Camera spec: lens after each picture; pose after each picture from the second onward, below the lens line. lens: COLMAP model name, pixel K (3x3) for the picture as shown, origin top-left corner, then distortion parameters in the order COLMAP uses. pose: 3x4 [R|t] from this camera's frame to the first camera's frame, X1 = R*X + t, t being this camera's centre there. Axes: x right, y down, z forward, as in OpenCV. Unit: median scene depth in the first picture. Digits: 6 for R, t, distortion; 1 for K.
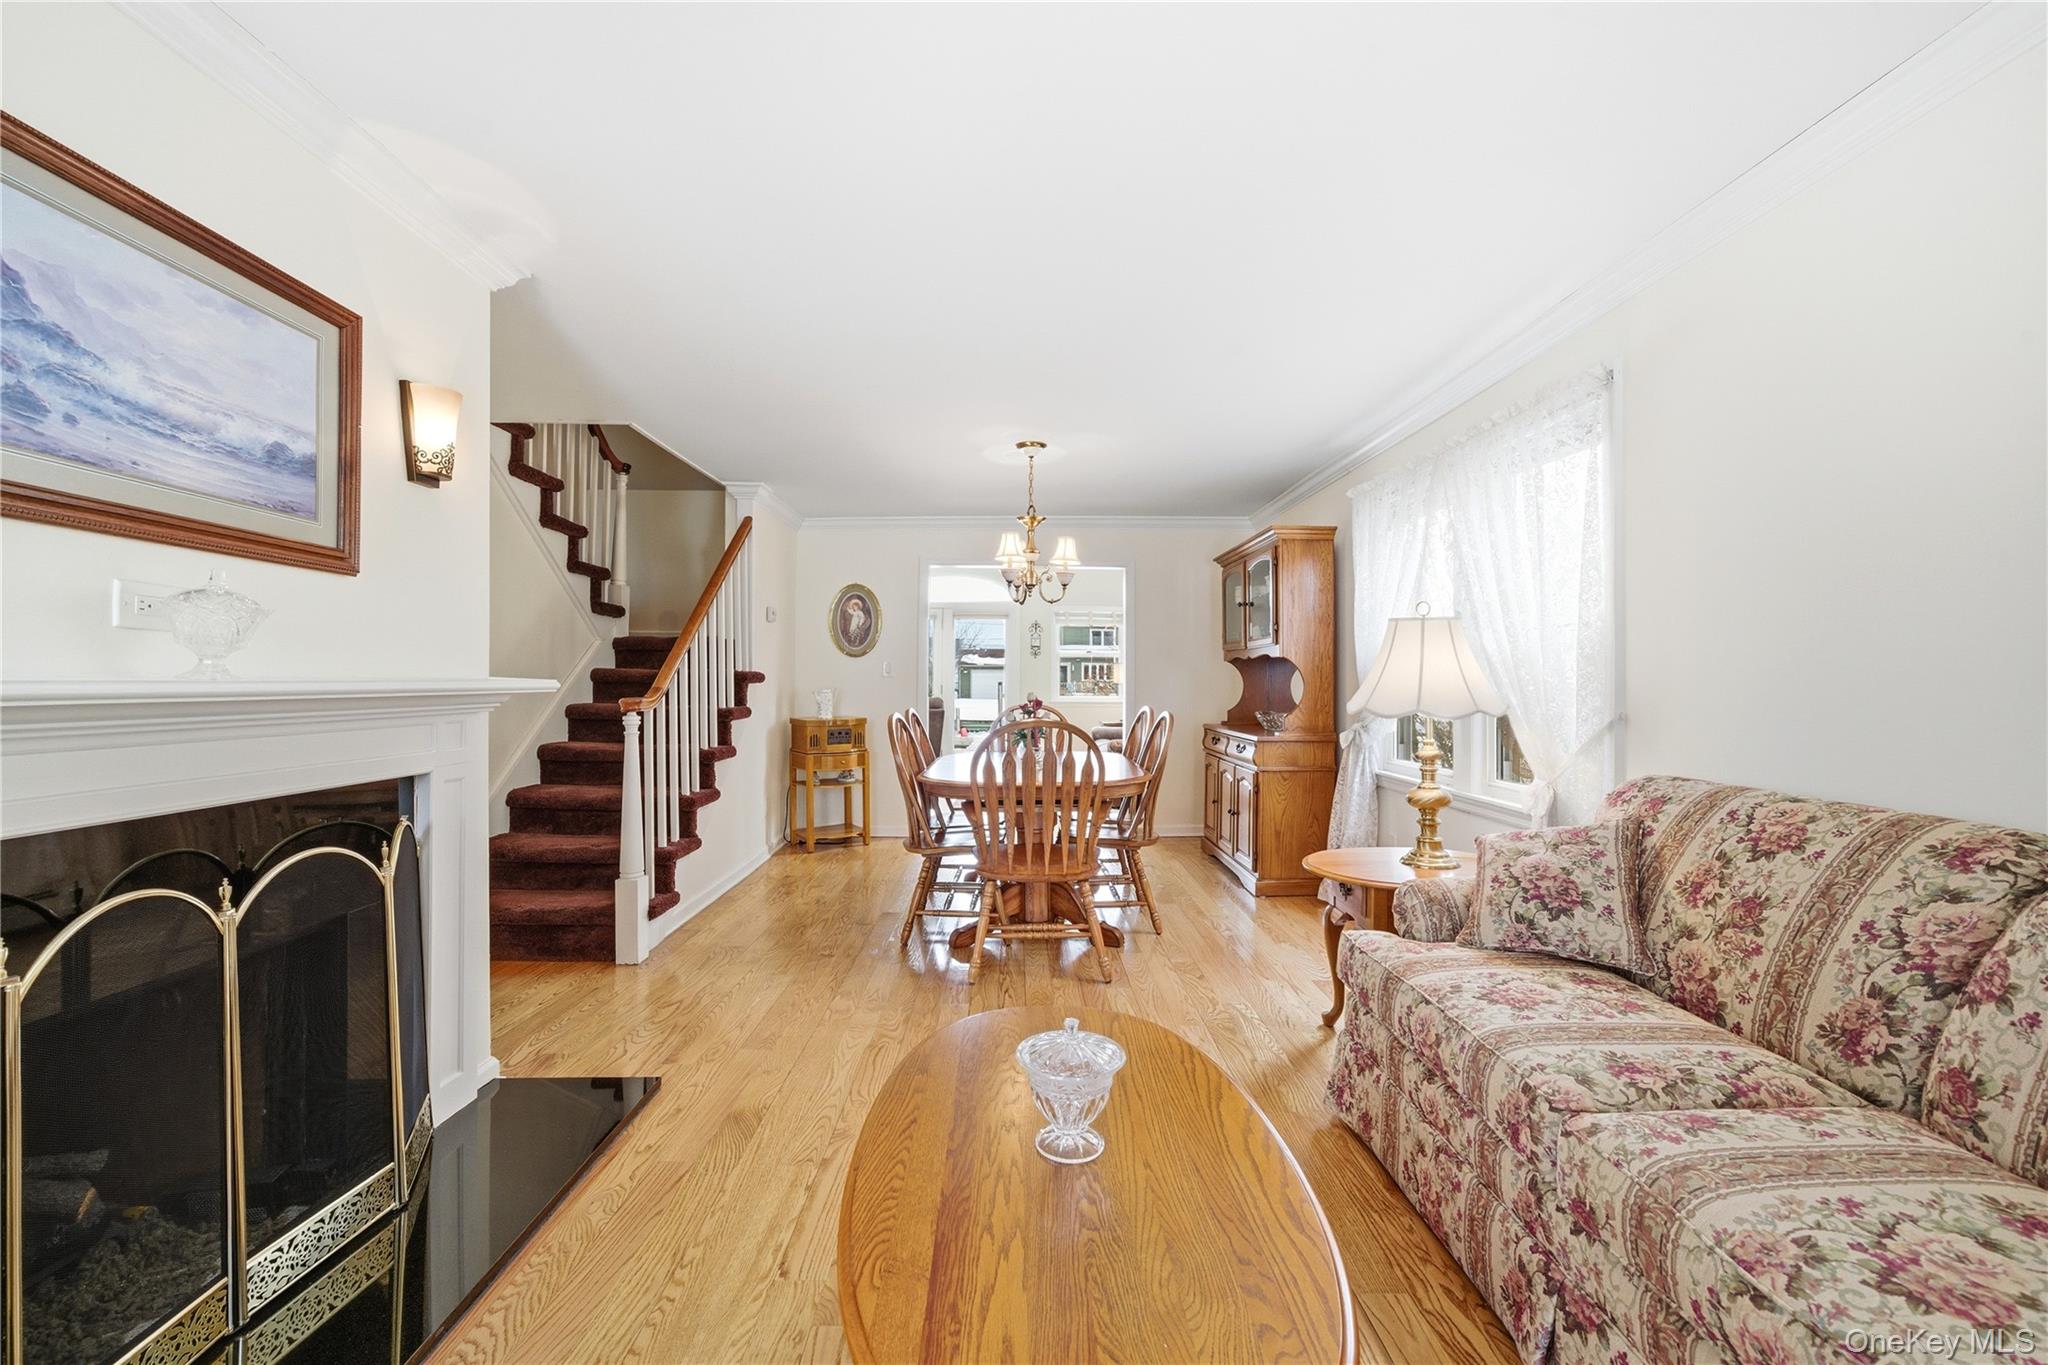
lens RADIAL K [[799.7, 0, 1024.0], [0, 799.7, 682.5], [0, 0, 1]] dist [-0.019884, 0.008245]
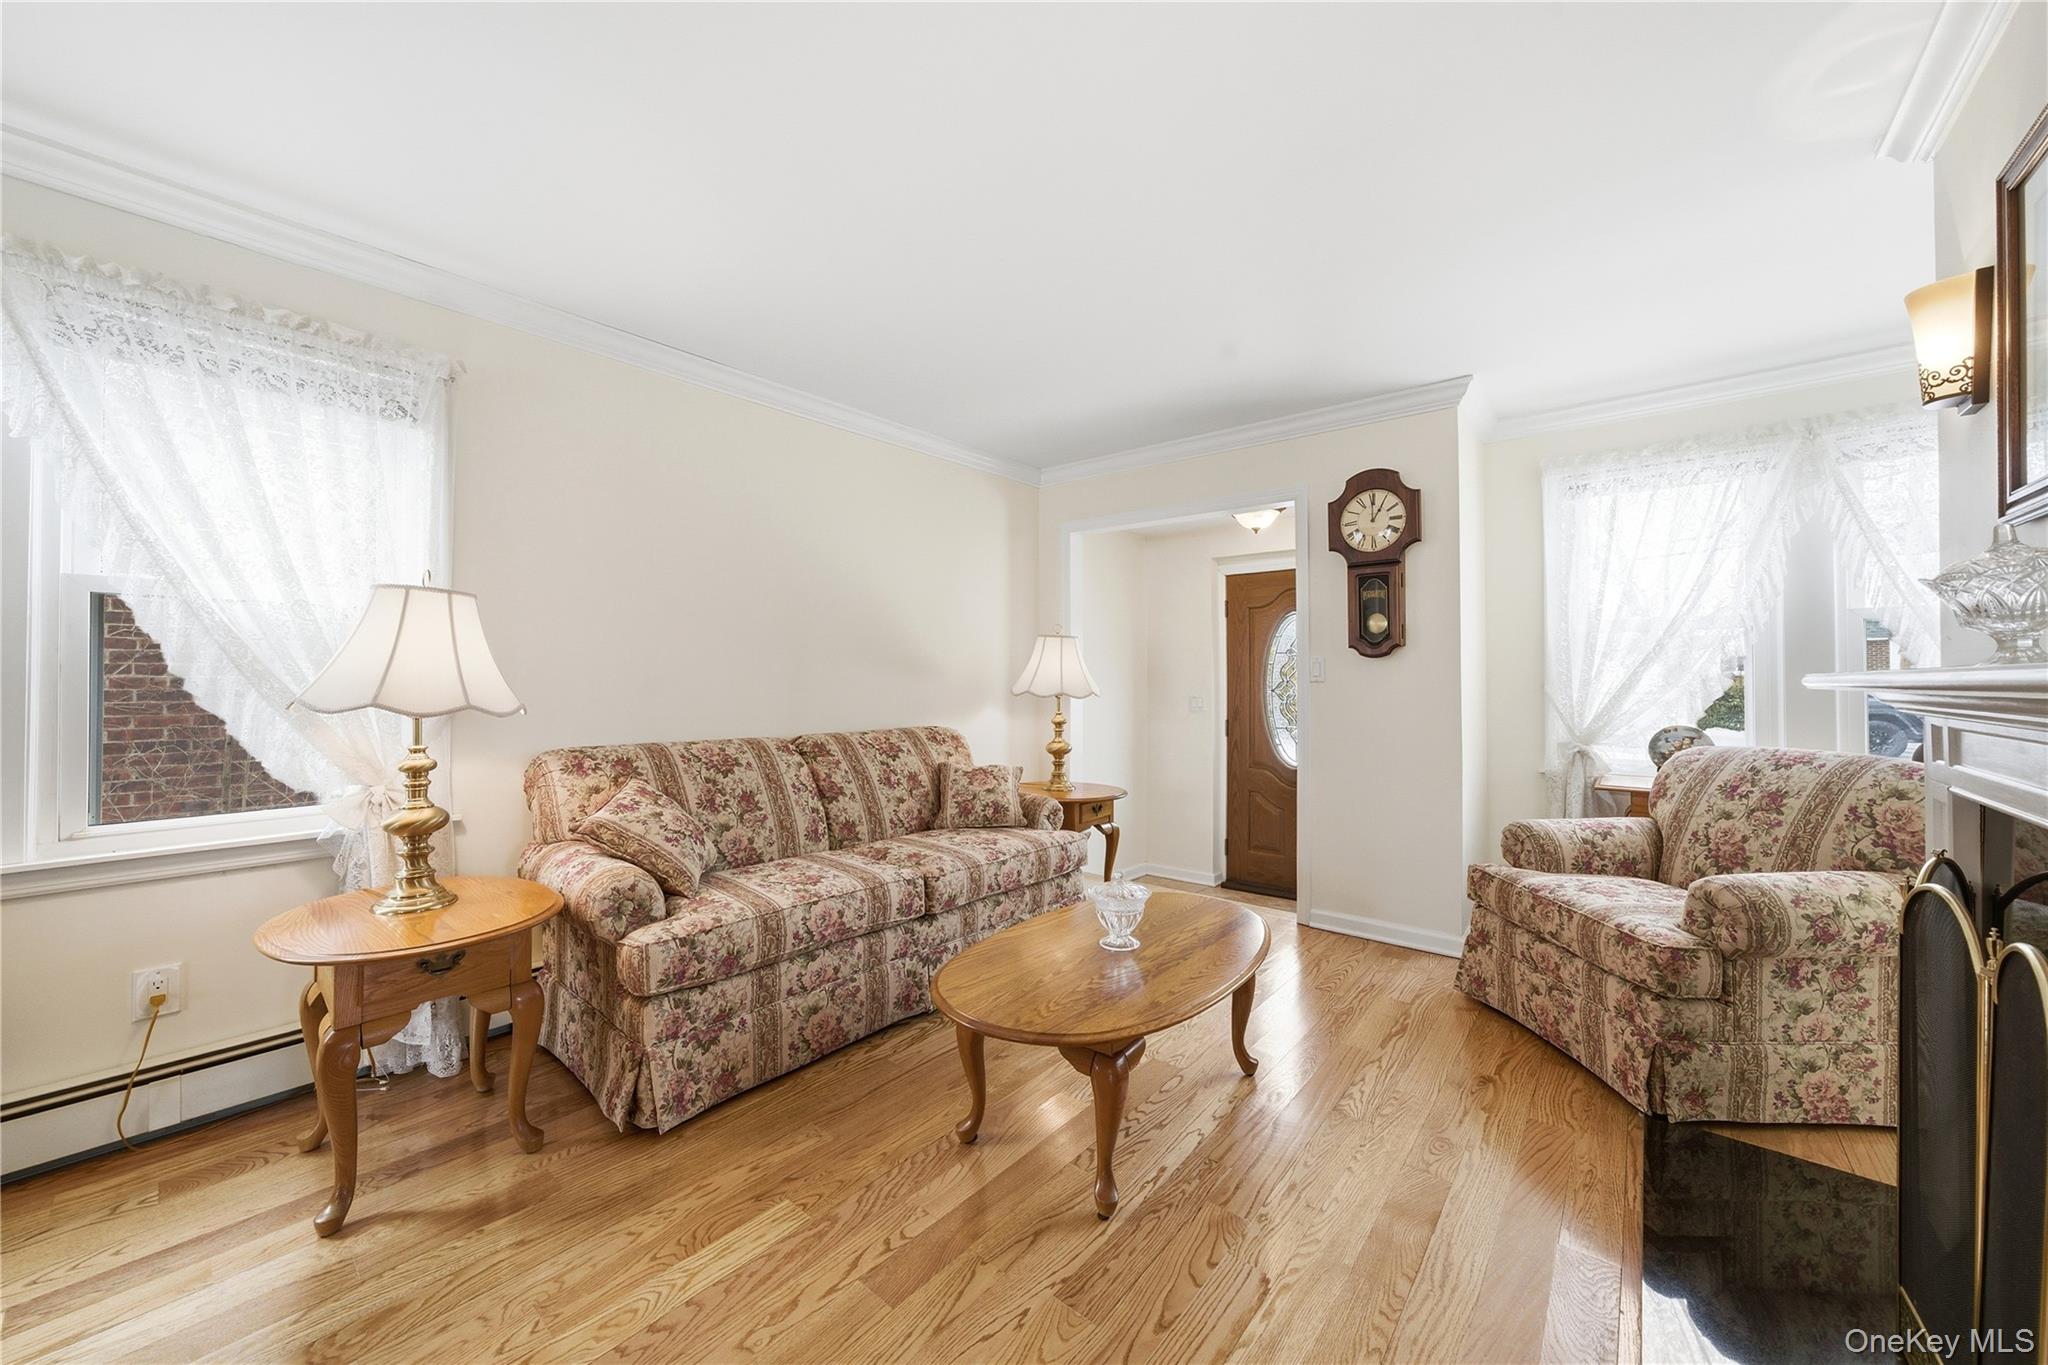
lens RADIAL K [[739.8, 0, 1034.8], [0, 739.8, 675.2], [0, 0, 1]] dist [-0.027700, 0.009045]
pose [[-0.759847, 0.003670, 0.650092, -0.552164], [0.002101, 0.999993, -0.003189, 0.013473], [-0.650099, -0.001057, -0.759849, 1.575197]]
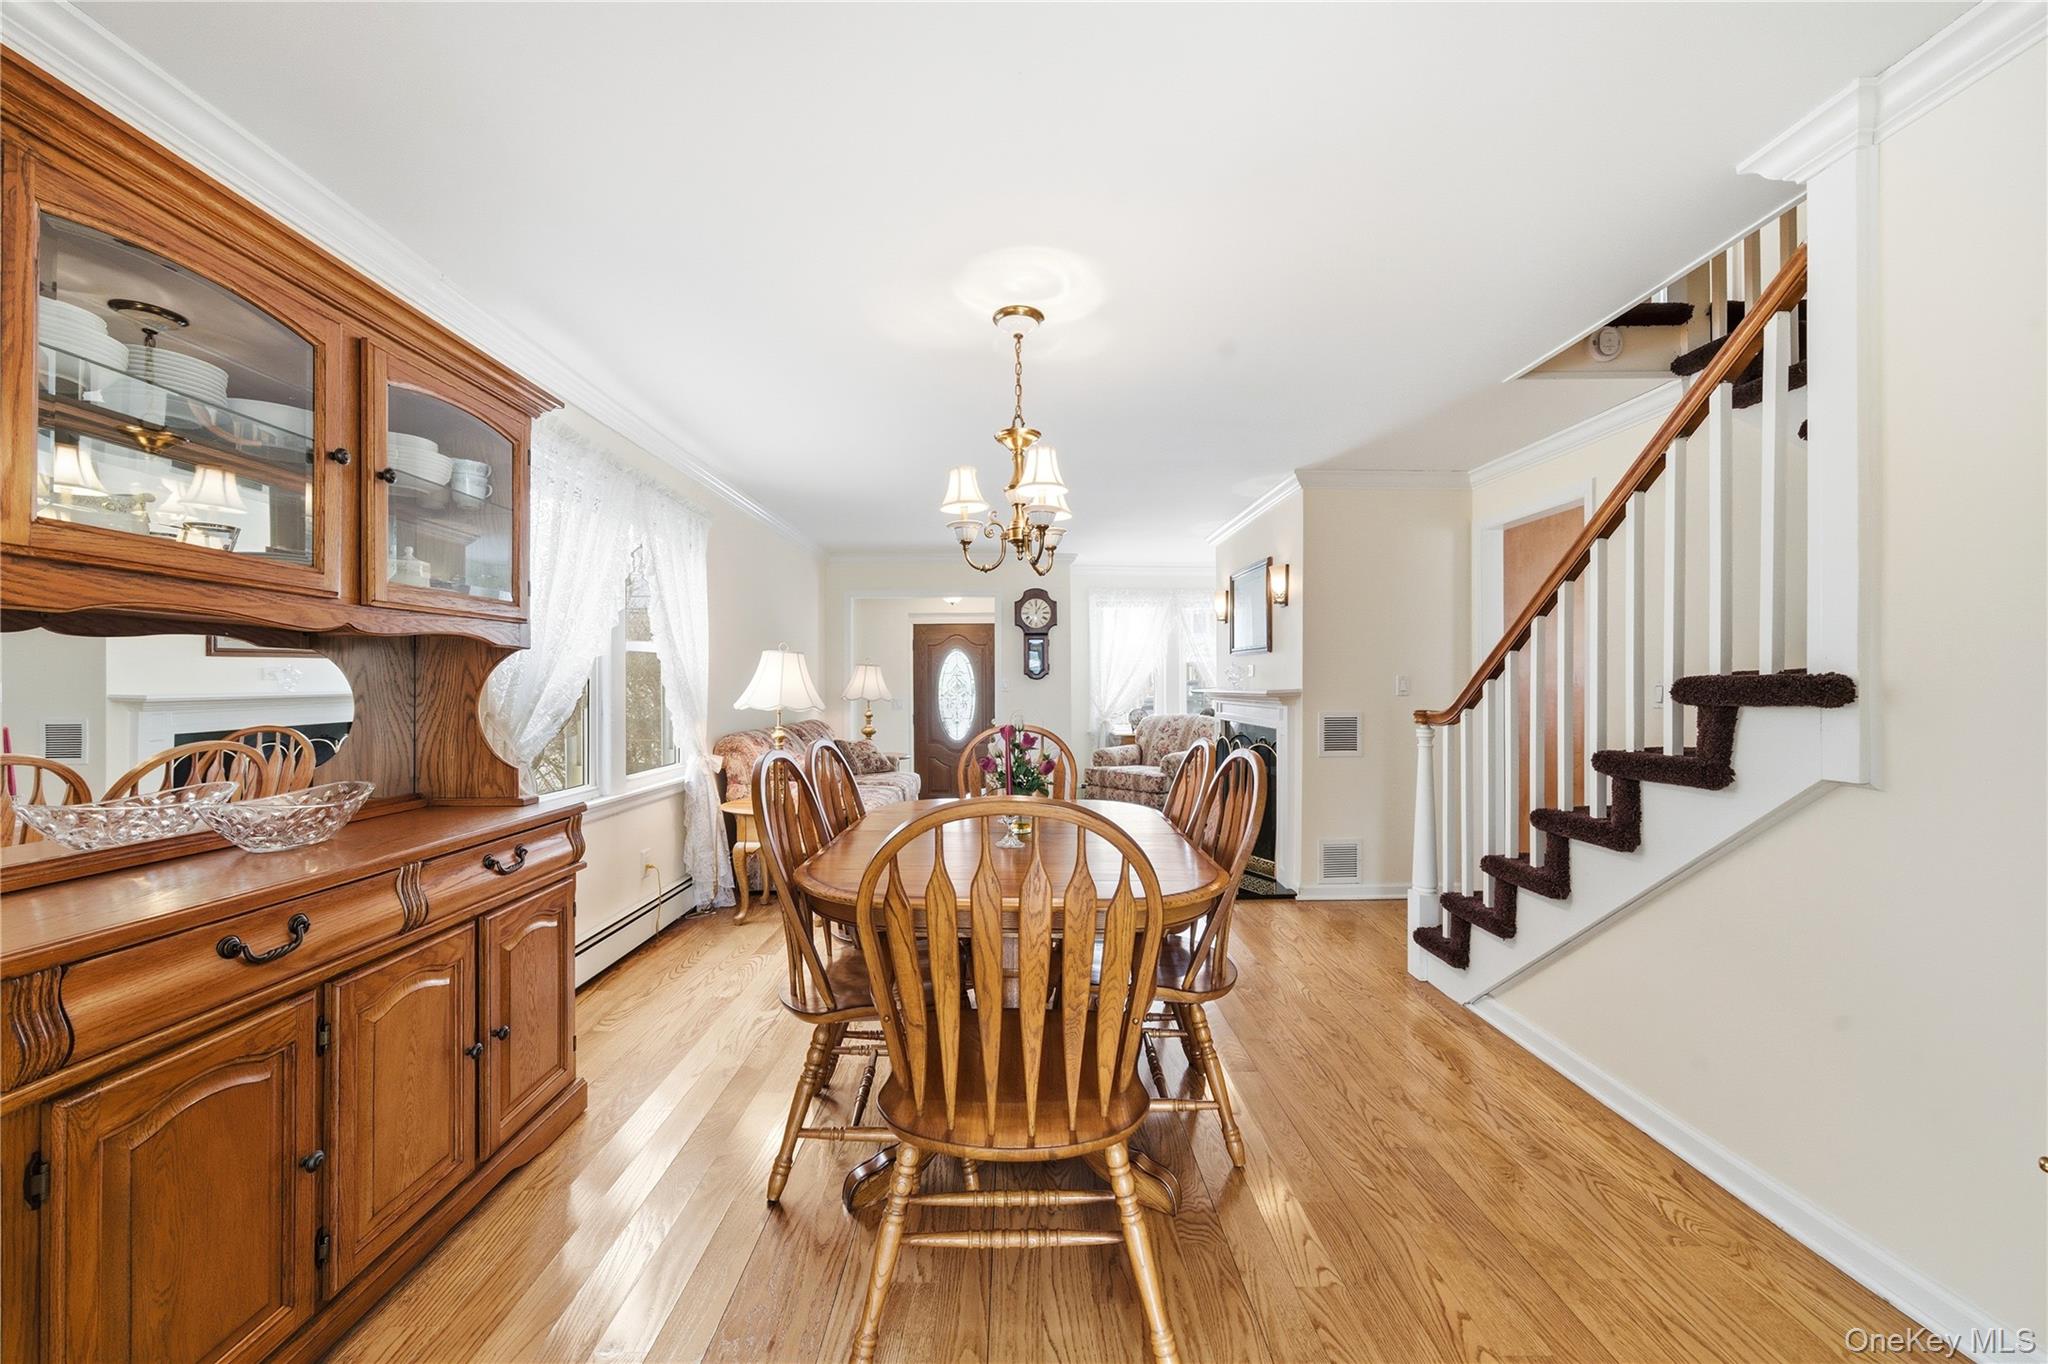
lens RADIAL K [[788.3, 0, 1035.2], [0, 788.3, 691.6], [0, 0, 1]] dist [-0.001017, -0.000187]
pose [[-0.999965, -0.000468, -0.008377, -0.001546], [-0.000598, 0.999881, 0.015430, -0.029115], [0.008368, 0.015435, -0.999846, 3.599528]]
